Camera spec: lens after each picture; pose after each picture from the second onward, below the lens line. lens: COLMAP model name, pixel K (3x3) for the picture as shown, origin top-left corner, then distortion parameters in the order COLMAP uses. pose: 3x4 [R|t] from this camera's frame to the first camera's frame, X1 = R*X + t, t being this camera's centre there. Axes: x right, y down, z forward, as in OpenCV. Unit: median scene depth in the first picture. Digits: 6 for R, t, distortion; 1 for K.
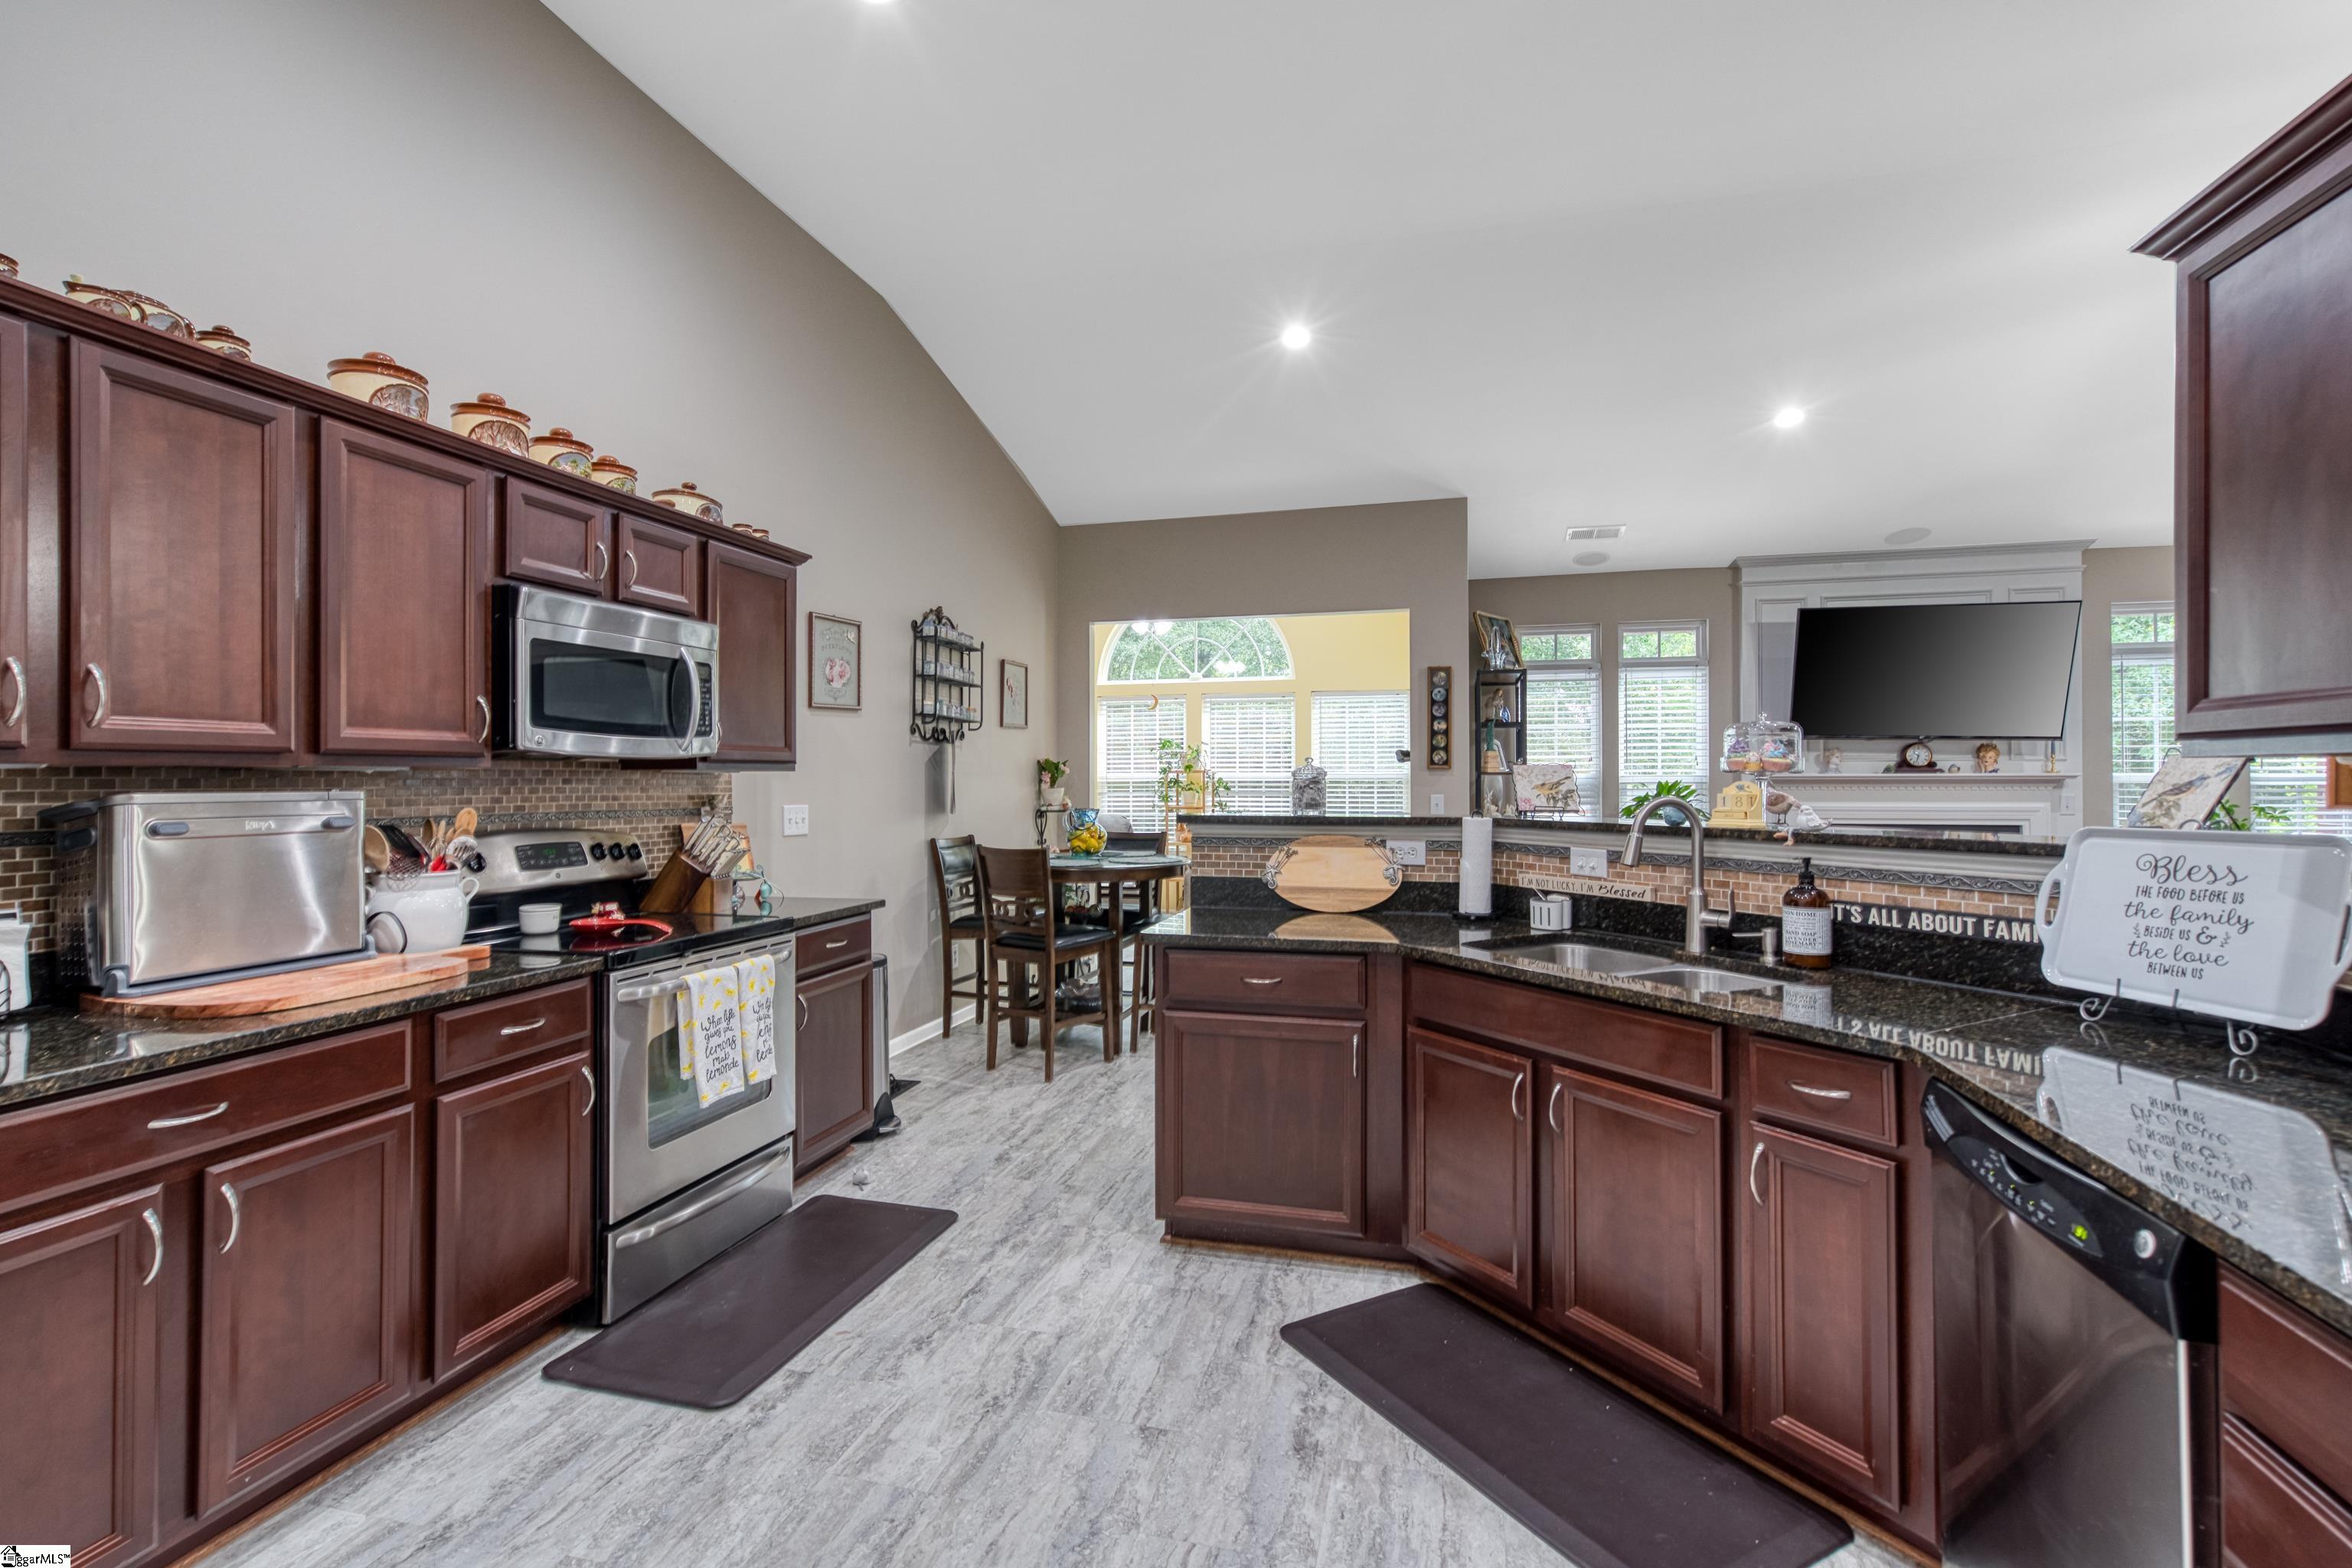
lens RADIAL K [[1065.5, 0, 1155.1], [0, 1065.5, 783.8], [0, 0, 1]] dist [-0.001655, 0.006918]
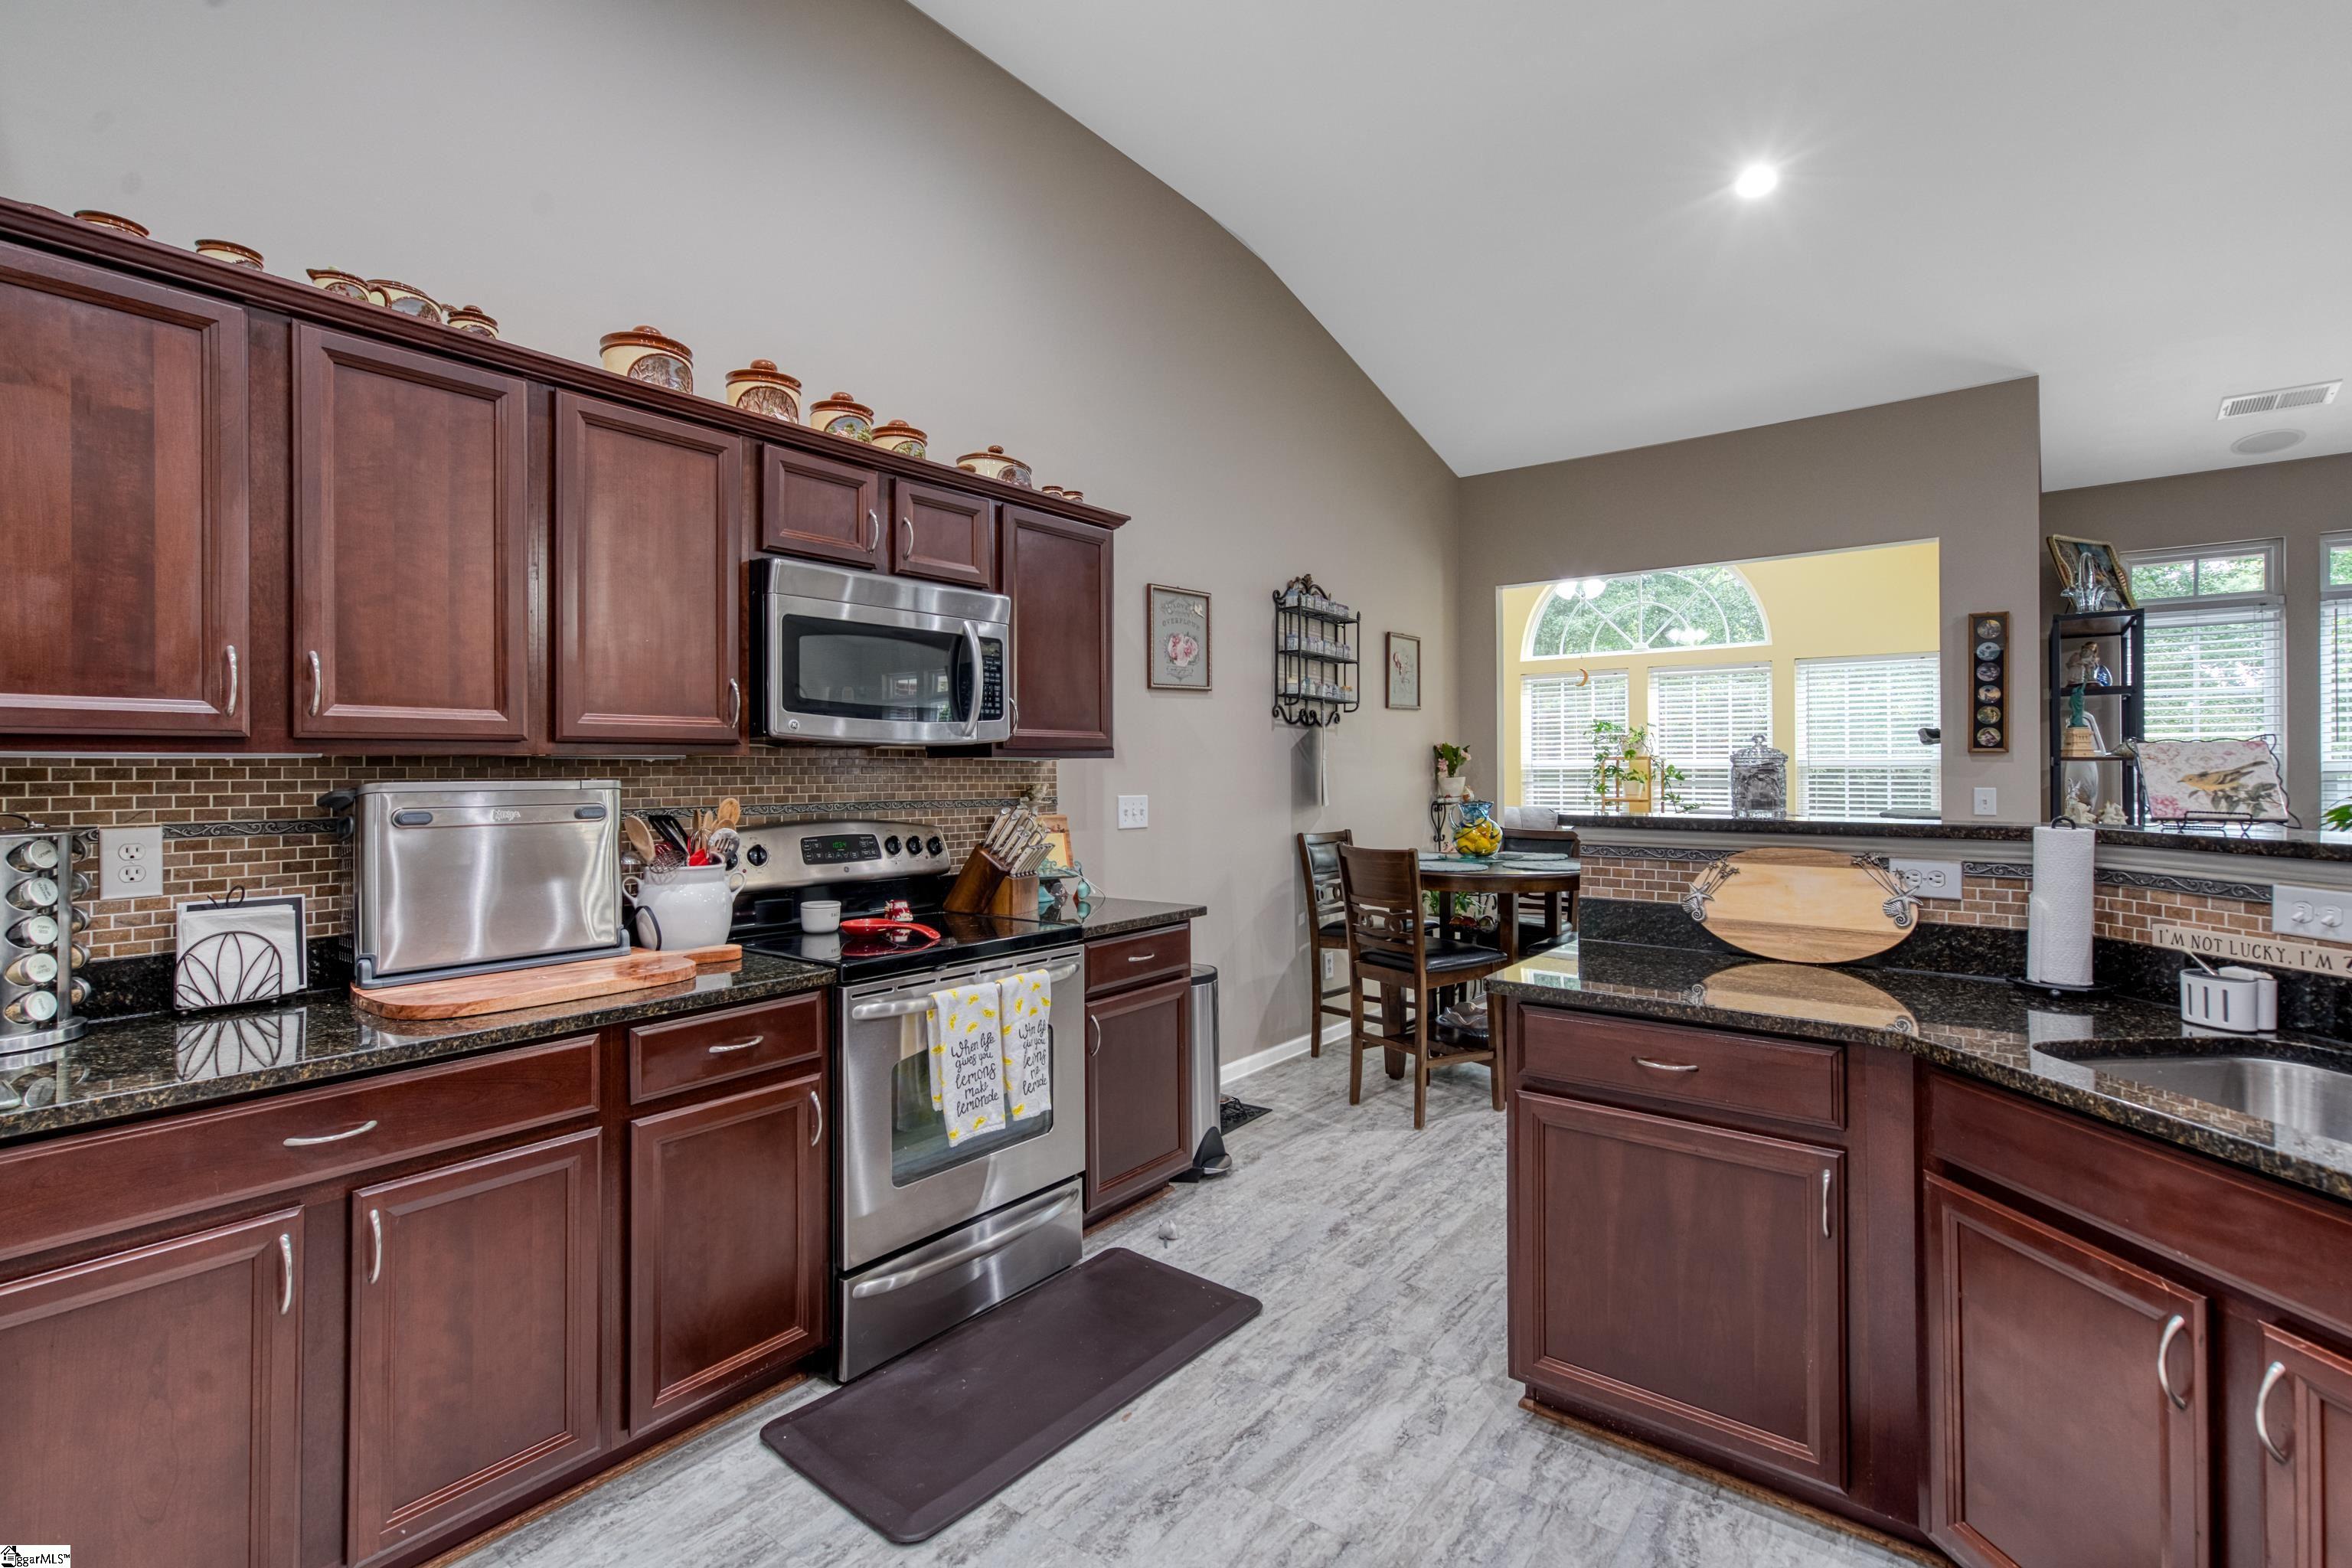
lens RADIAL K [[1065.5, 0, 1166.6], [0, 1065.5, 766.6], [0, 0, 1]] dist [-0.001655, 0.006918]
pose [[0.922271, -0.001079, -0.386541, 0.066569], [-0.000802, 0.999989, -0.004706, -0.001024], [0.386542, 0.004651, 0.922260, 0.244259]]
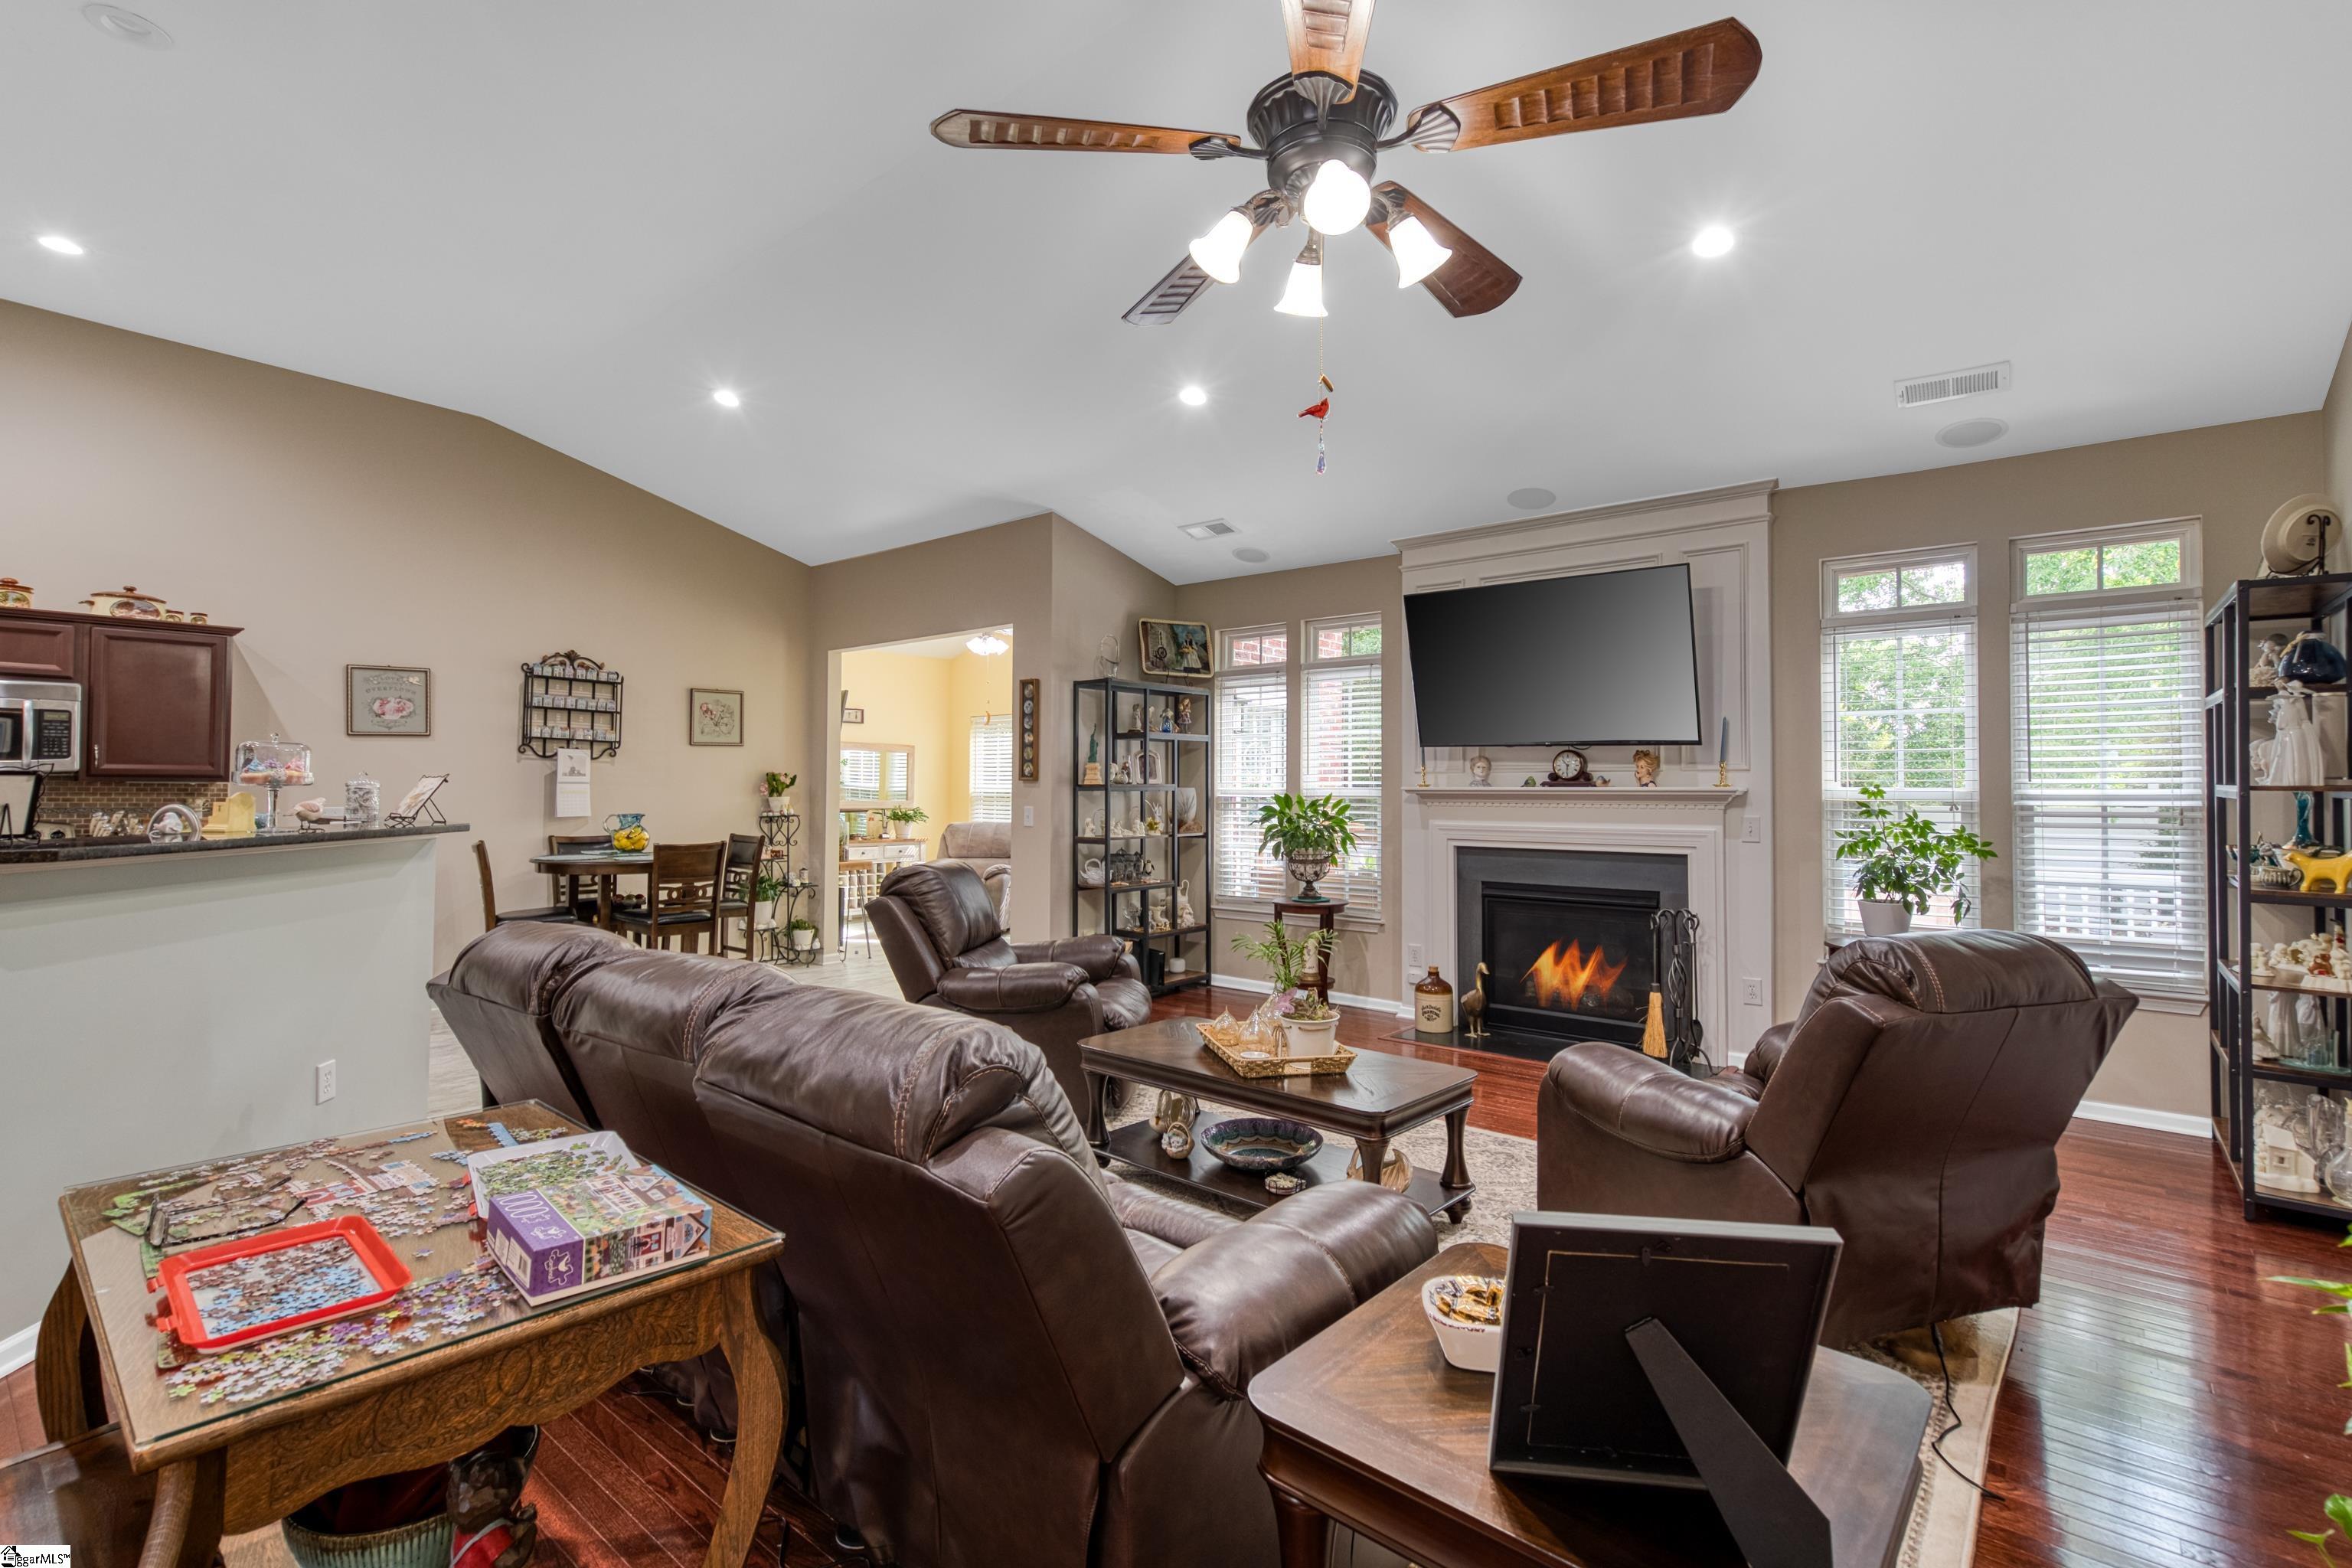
lens RADIAL K [[1065.5, 0, 1166.6], [0, 1065.5, 778.3], [0, 0, 1]] dist [-0.001655, 0.006918]
pose [[0.904583, 0.001245, -0.426295, 1.851020], [-0.007305, 0.999894, -0.012581, -0.009705], [0.426235, 0.014494, 0.904497, 0.314975]]
